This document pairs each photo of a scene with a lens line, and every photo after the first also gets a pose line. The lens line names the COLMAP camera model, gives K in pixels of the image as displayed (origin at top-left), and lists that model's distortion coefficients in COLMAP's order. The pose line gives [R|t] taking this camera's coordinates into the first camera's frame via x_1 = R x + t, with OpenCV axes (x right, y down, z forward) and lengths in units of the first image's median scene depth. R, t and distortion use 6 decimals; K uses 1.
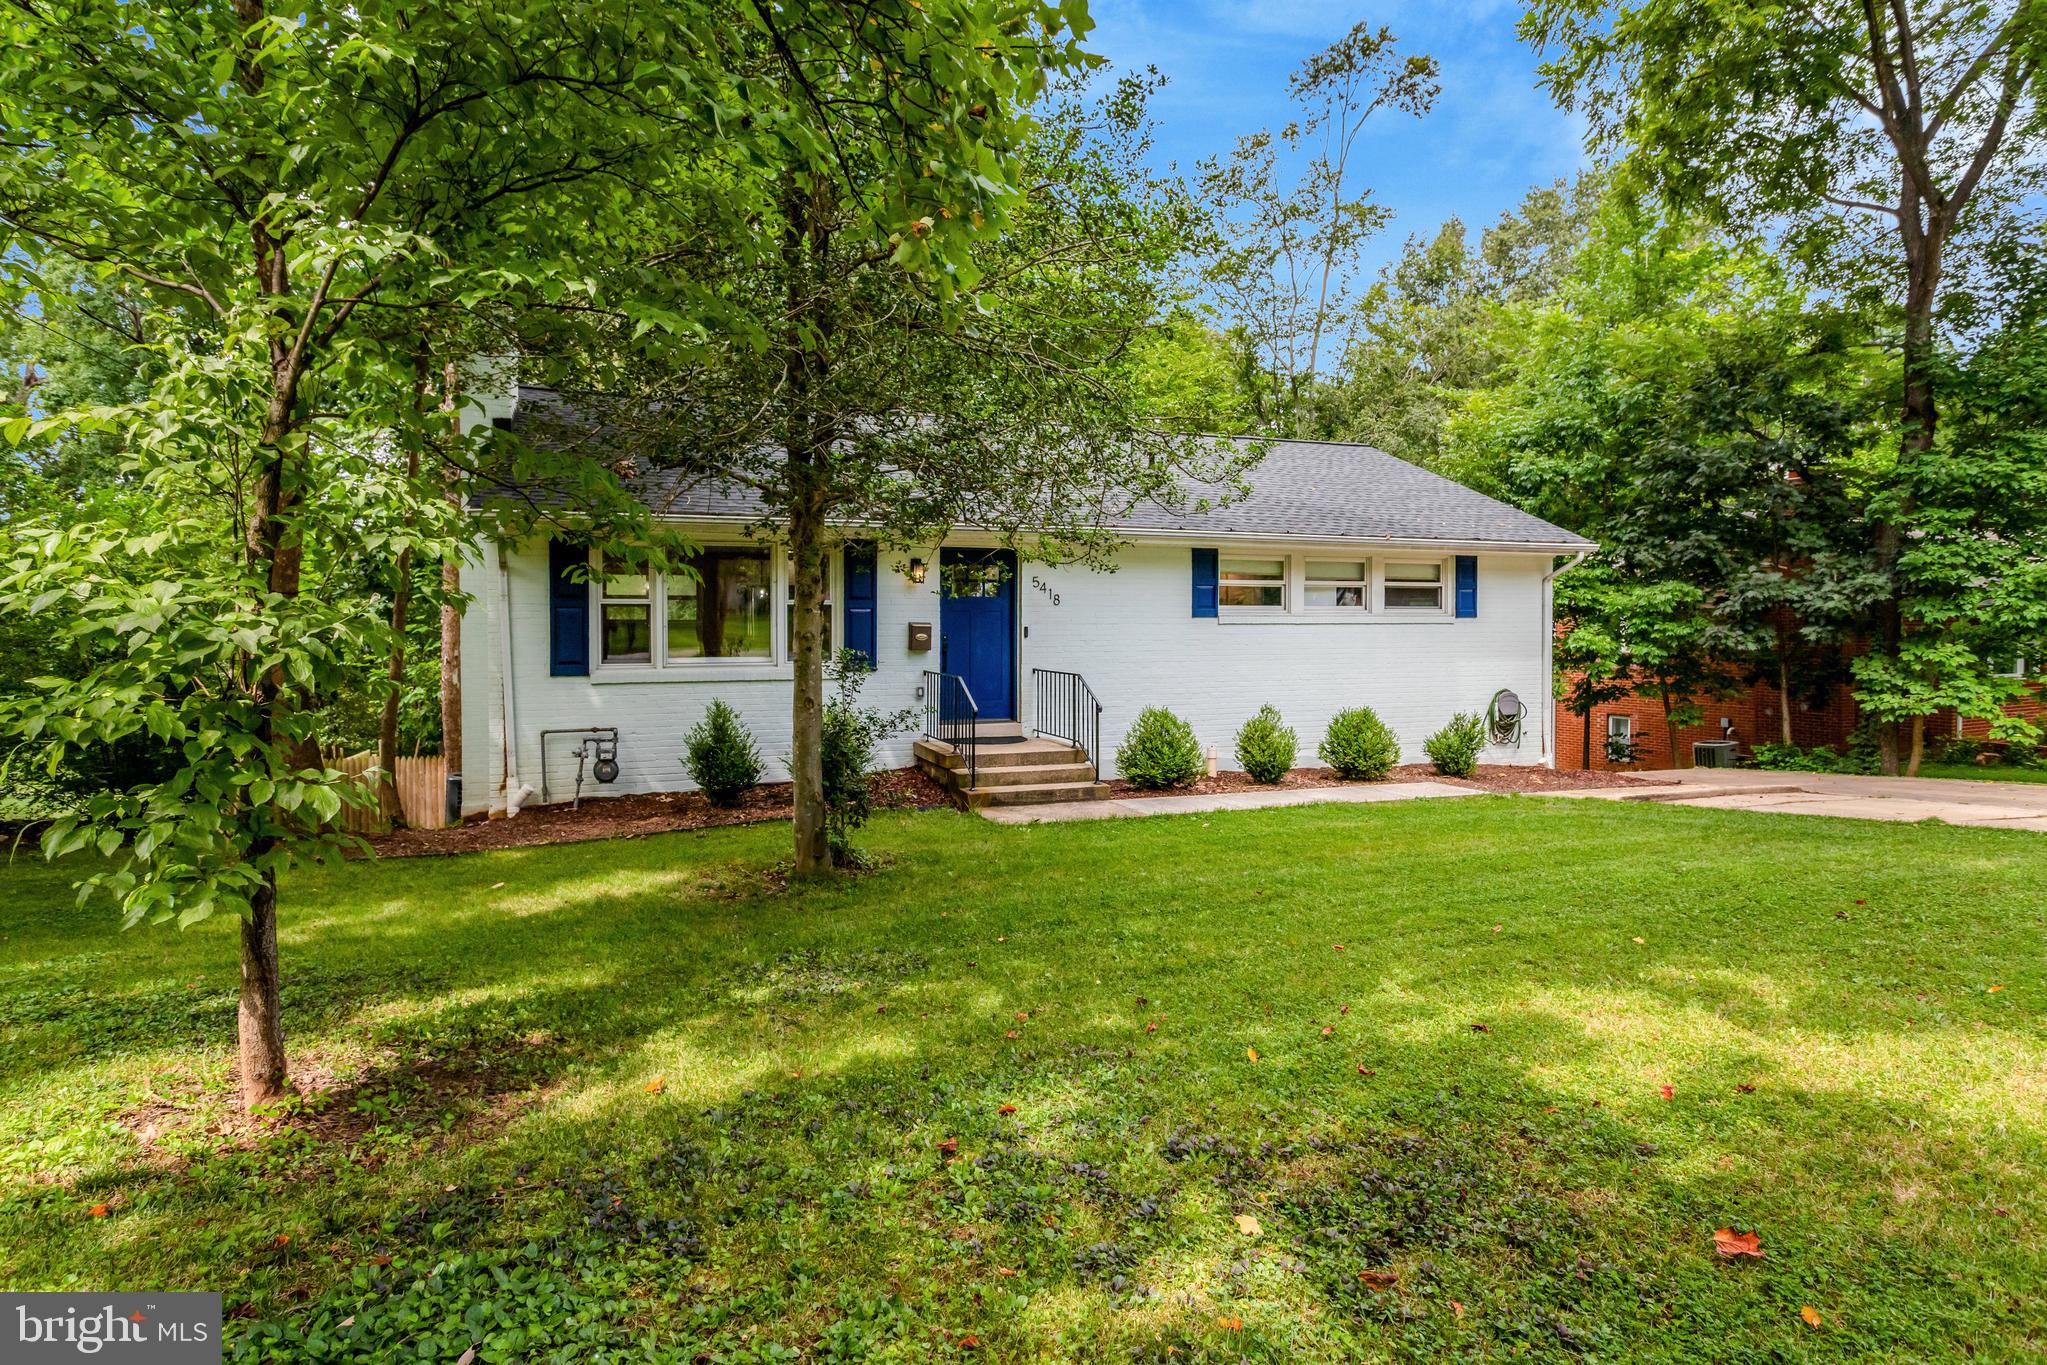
lens RADIAL K [[1162.8, 0, 1023.5], [0, 1162.8, 682.5], [0, 0, 1]] dist [-0.001480, 0.000655]
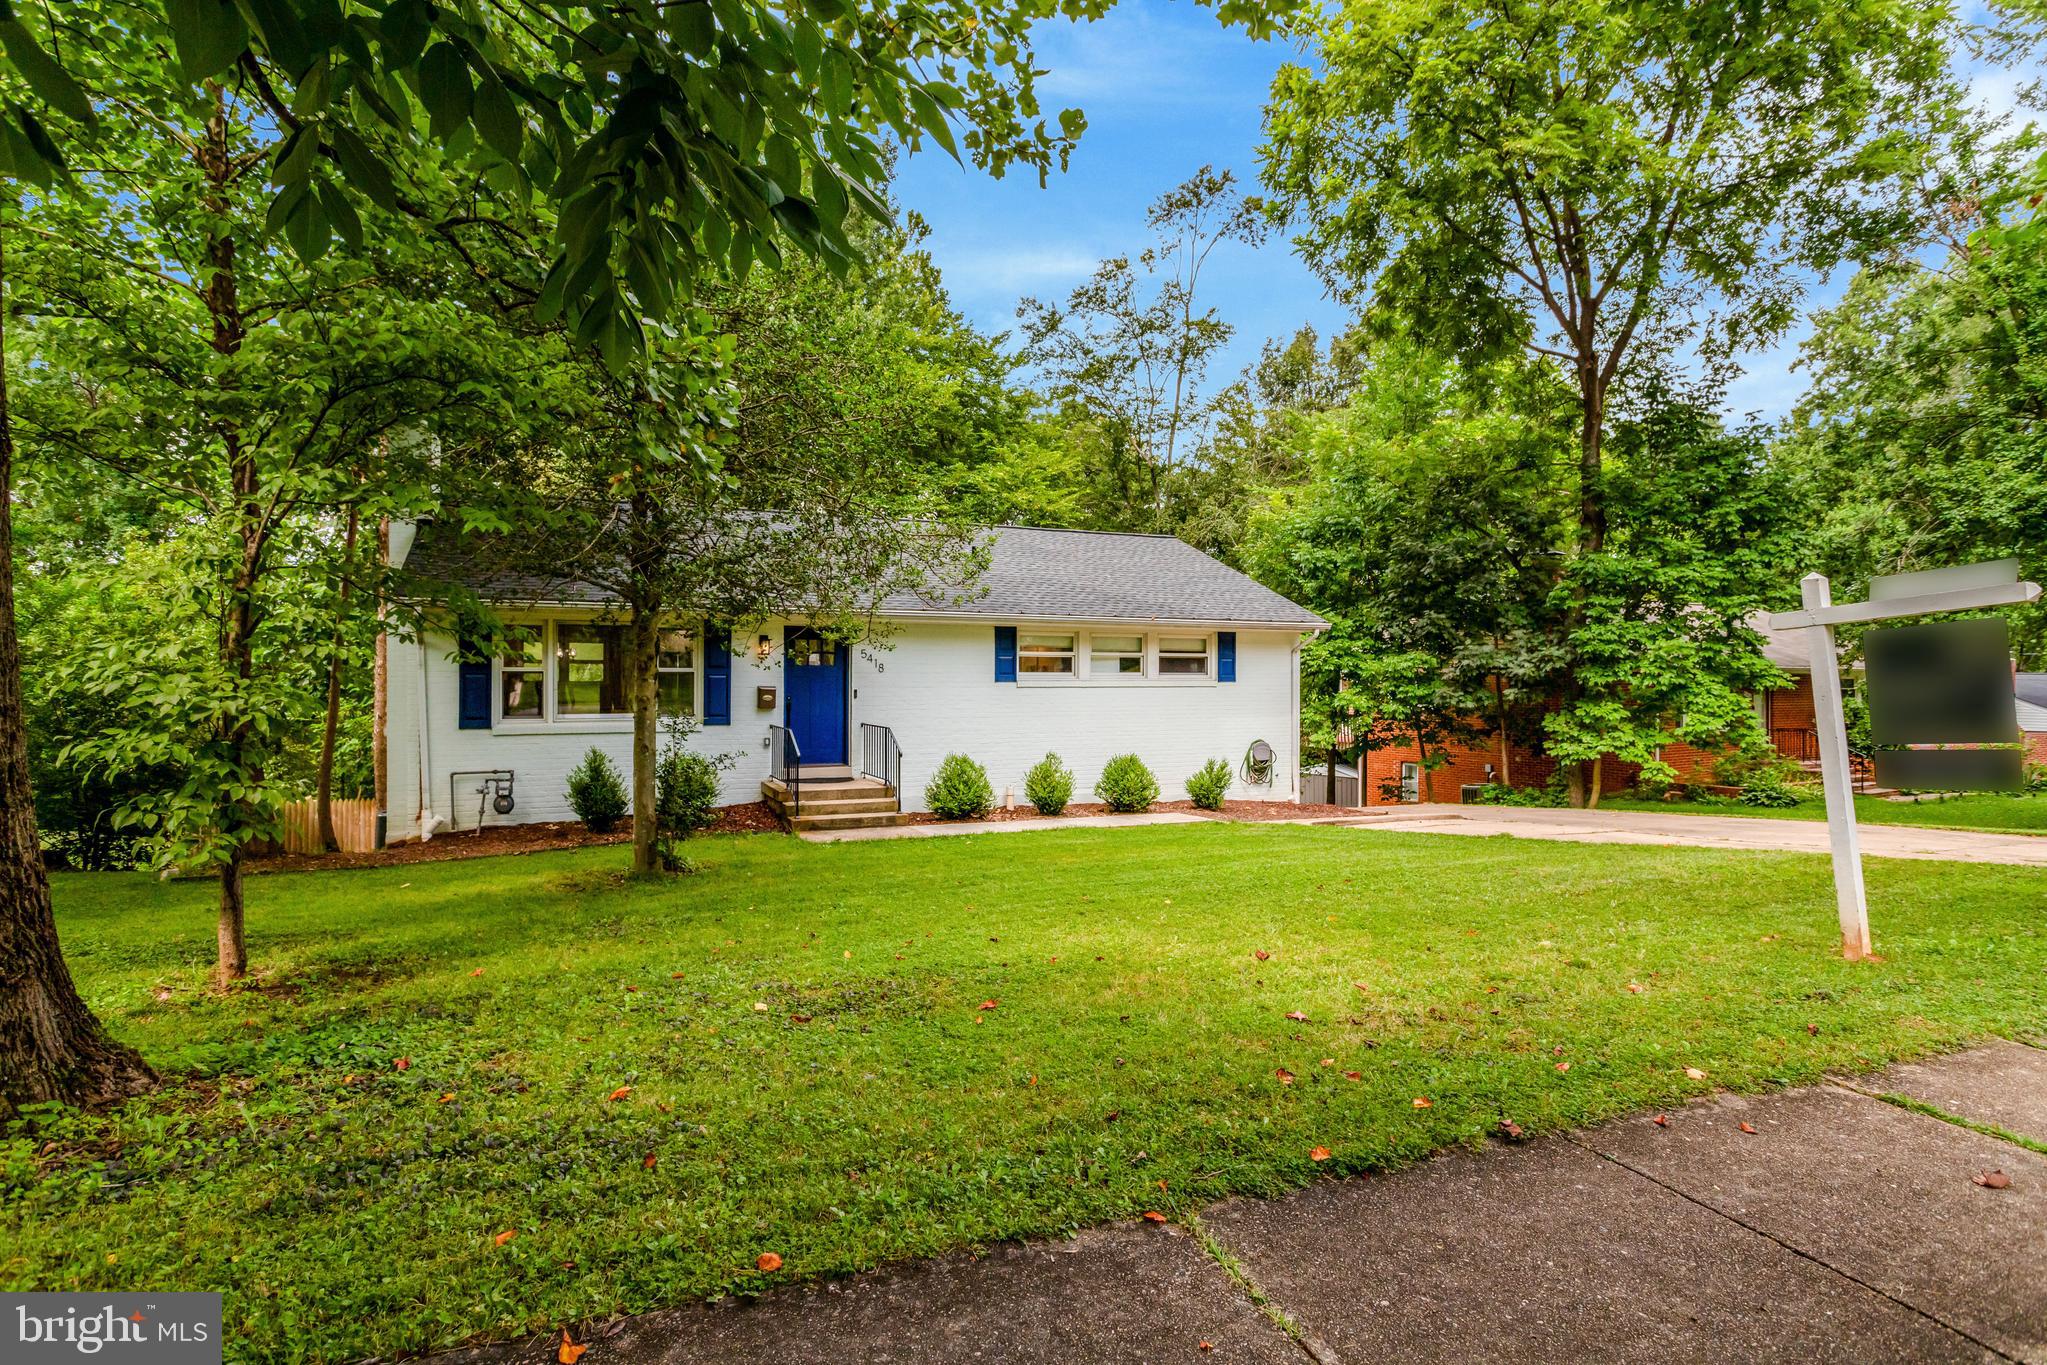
lens RADIAL K [[1105.4, 0, 1024.8], [0, 1105.4, 710.3], [0, 0, 1]] dist [-0.000528, 0.001032]
pose [[0.998314, 0.000209, 0.058048, 0.103259], [0.001136, 0.999732, -0.023142, 0.001930], [-0.058037, 0.023169, 0.998046, -0.175187]]
